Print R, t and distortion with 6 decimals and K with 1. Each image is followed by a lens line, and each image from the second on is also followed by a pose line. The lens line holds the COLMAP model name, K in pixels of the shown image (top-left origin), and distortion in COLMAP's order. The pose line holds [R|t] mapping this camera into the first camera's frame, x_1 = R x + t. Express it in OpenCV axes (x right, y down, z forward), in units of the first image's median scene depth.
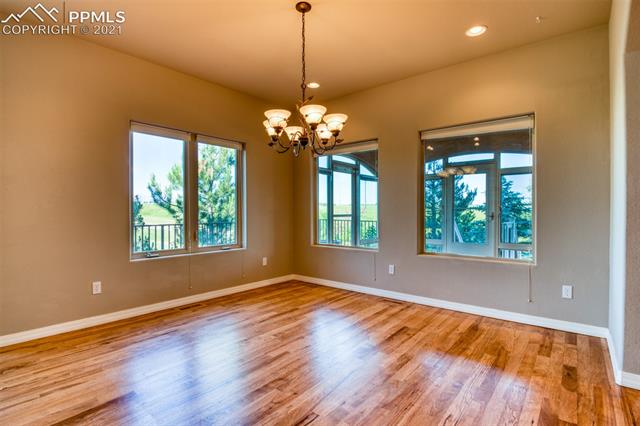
lens RADIAL K [[313.3, 0, 316.2], [0, 313.3, 214.3], [0, 0, 1]] dist [-0.033427, -0.000114]
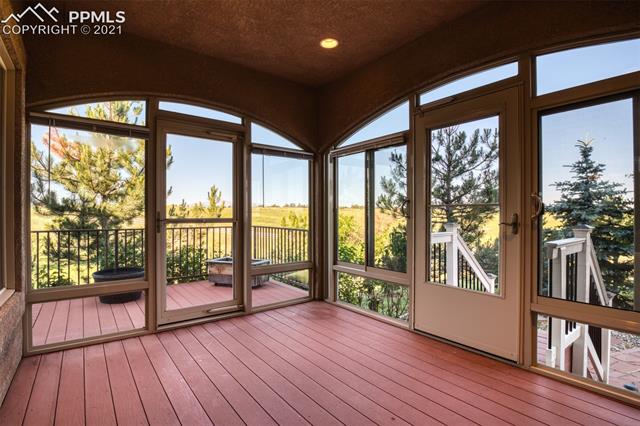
lens RADIAL K [[313.3, 0, 316.2], [0, 313.3, 214.3], [0, 0, 1]] dist [-0.033427, -0.000114]
pose [[0.976342, 0.000504, -0.216231, 0.362577], [-0.003153, 0.999924, -0.011909, -0.000779], [0.216209, 0.012310, 0.976269, 0.507924]]
